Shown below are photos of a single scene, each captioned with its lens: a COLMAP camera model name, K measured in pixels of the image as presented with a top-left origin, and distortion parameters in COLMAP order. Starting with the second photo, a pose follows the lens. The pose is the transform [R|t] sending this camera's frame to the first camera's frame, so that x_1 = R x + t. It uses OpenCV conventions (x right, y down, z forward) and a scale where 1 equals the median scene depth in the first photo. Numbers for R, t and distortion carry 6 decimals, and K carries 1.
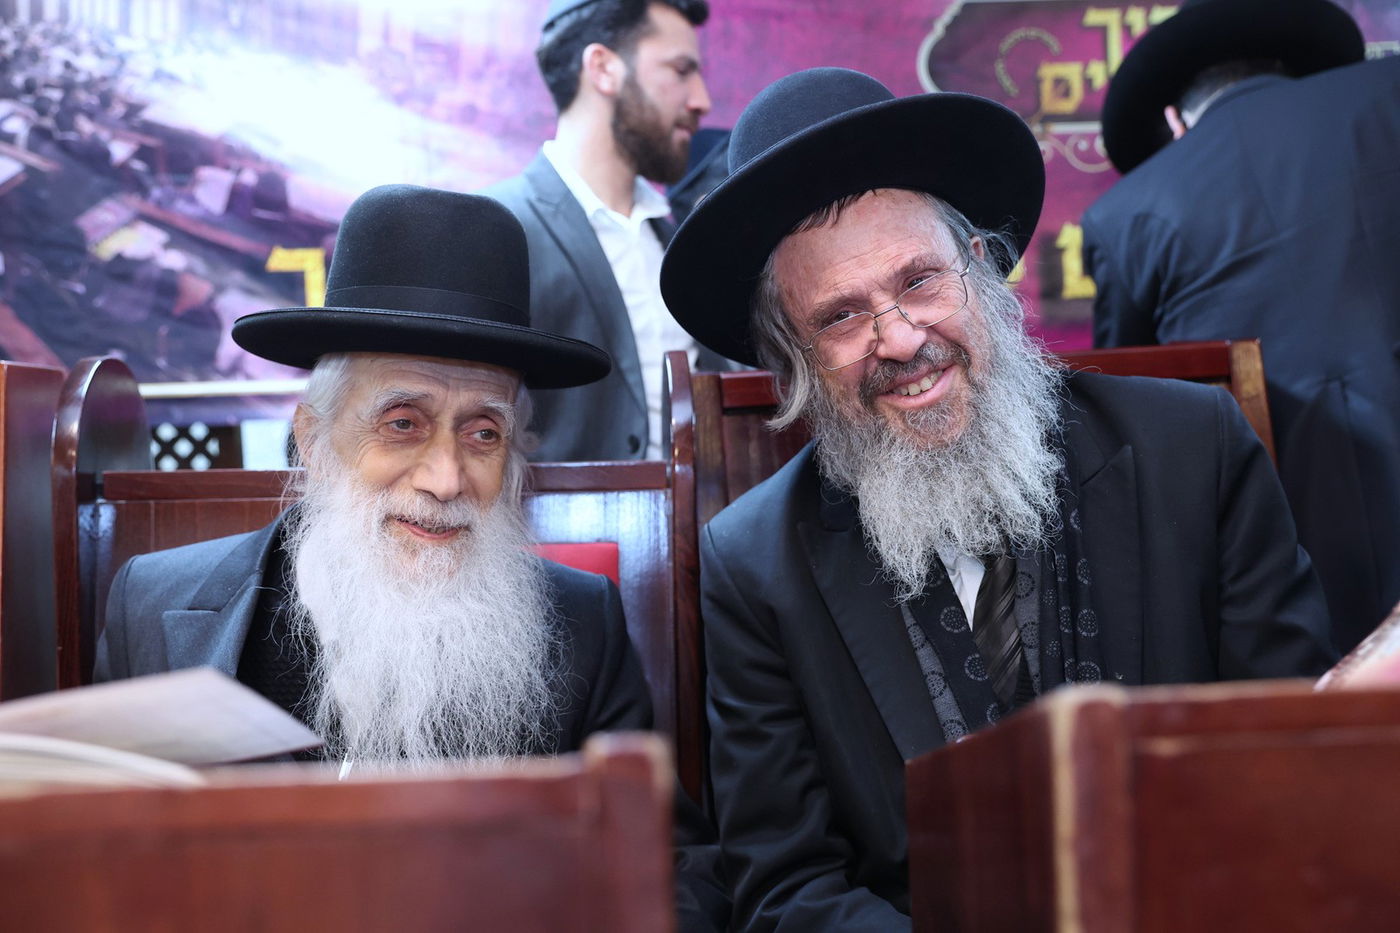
lens RADIAL K [[1372.9, 0, 720.6], [0, 1372.9, 560.4], [0, 0, 1]] dist [0.013985, 0.000000]
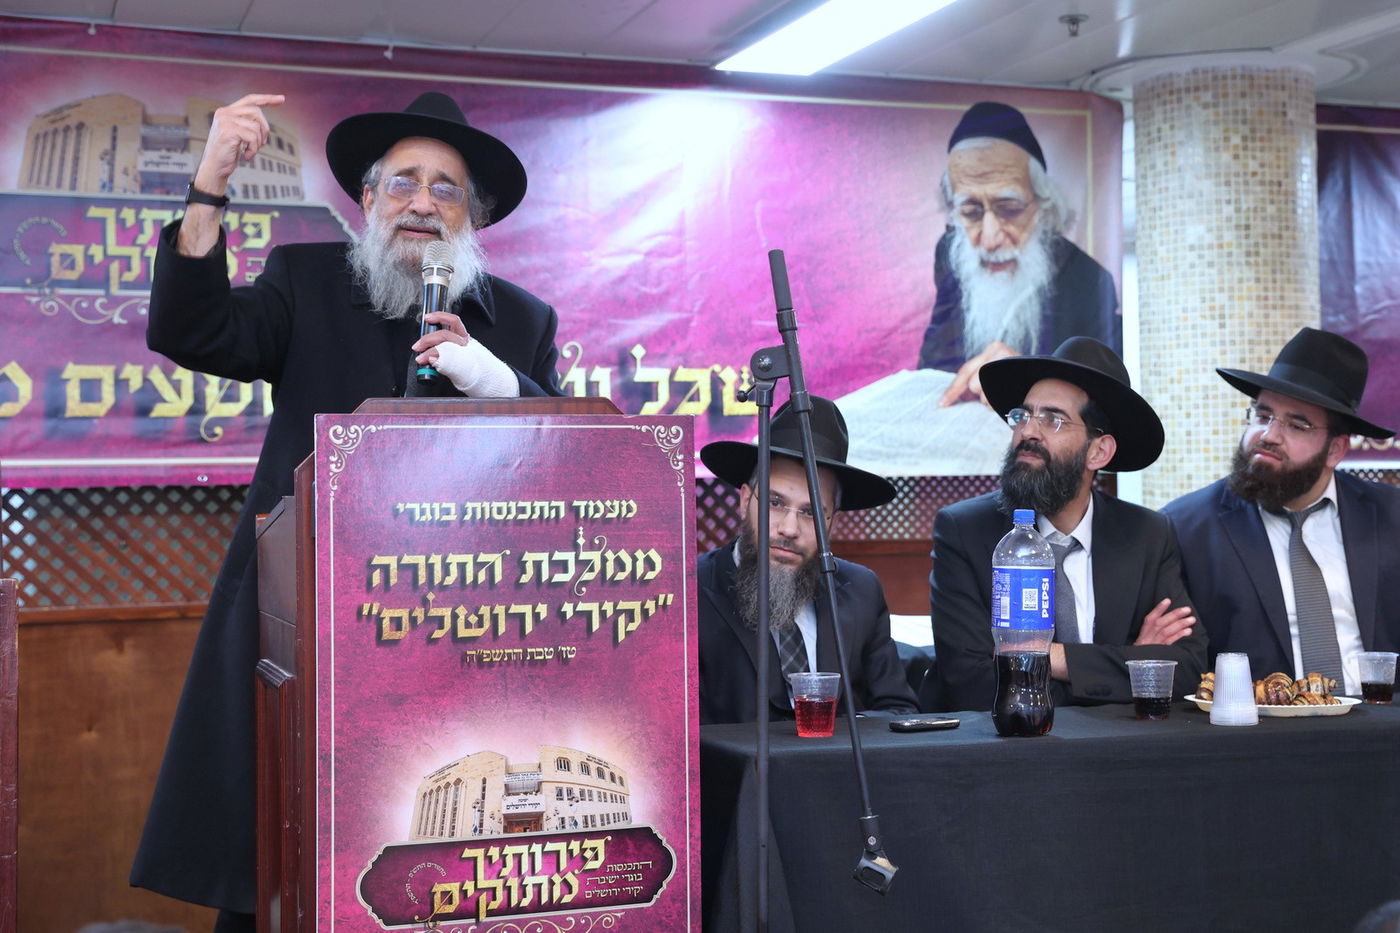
lens RADIAL K [[2014.0, 0, 757.0], [0, 2014.0, 430.8], [0, 0, 1]] dist [0.077194, 0.000000]
pose [[0.950075, 0.034532, 0.310105, 0.289238], [0.001843, 0.993219, -0.116245, 0.048328], [-0.312016, 0.111013, 0.943569, -1.078173]]
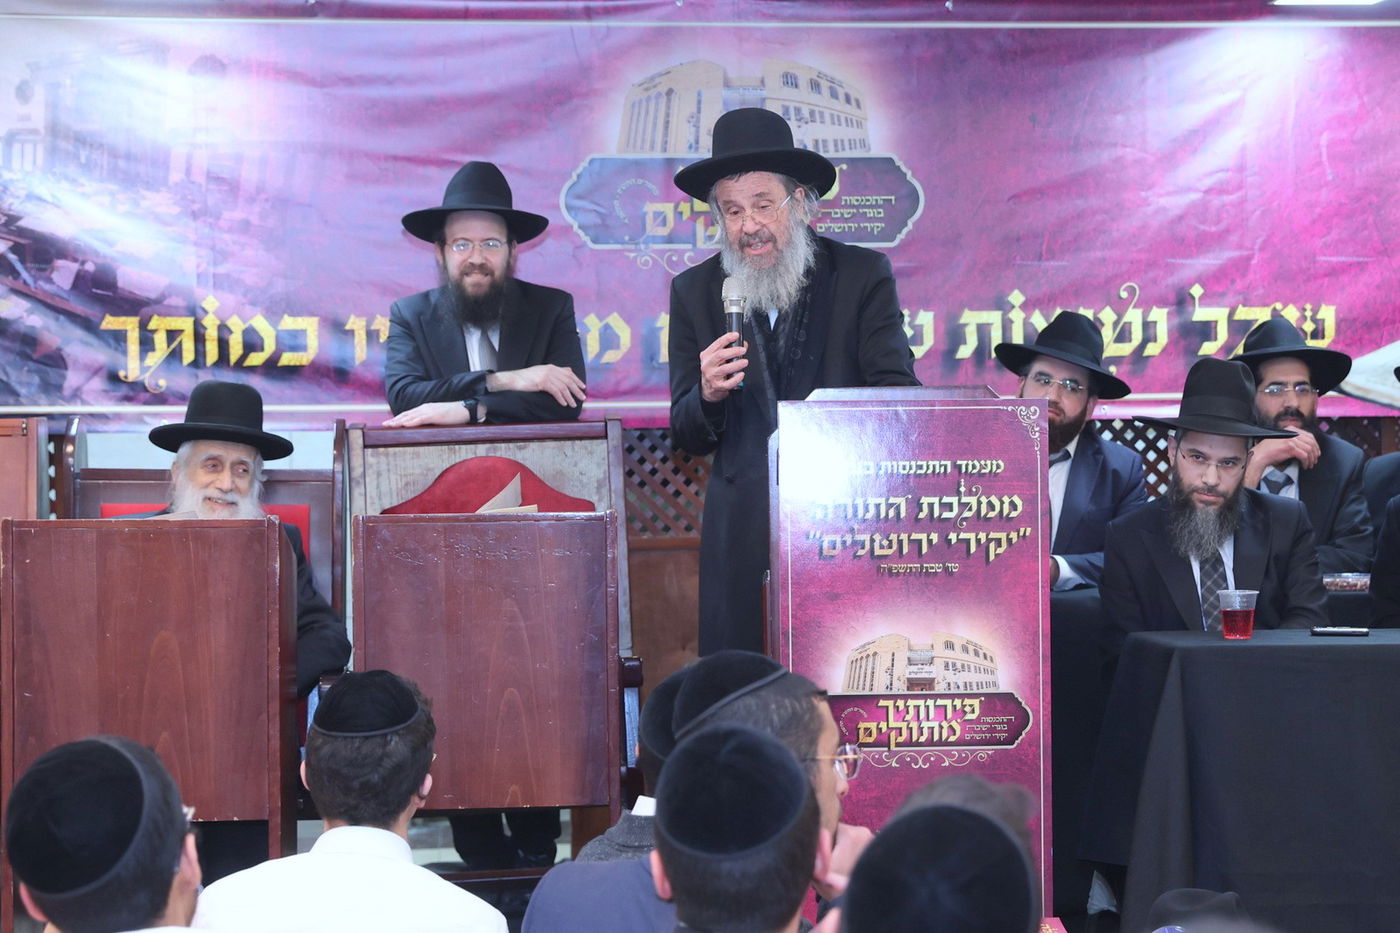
lens RADIAL K [[2799.1, 0, 883.6], [0, 2799.1, 538.9], [0, 0, 1]] dist [0.104959, 0.000000]
pose [[0.998624, 0.027170, 0.044848, 0.375775], [-0.025819, 0.999204, -0.030424, 0.081469], [-0.045638, 0.029224, 0.998530, -2.039759]]
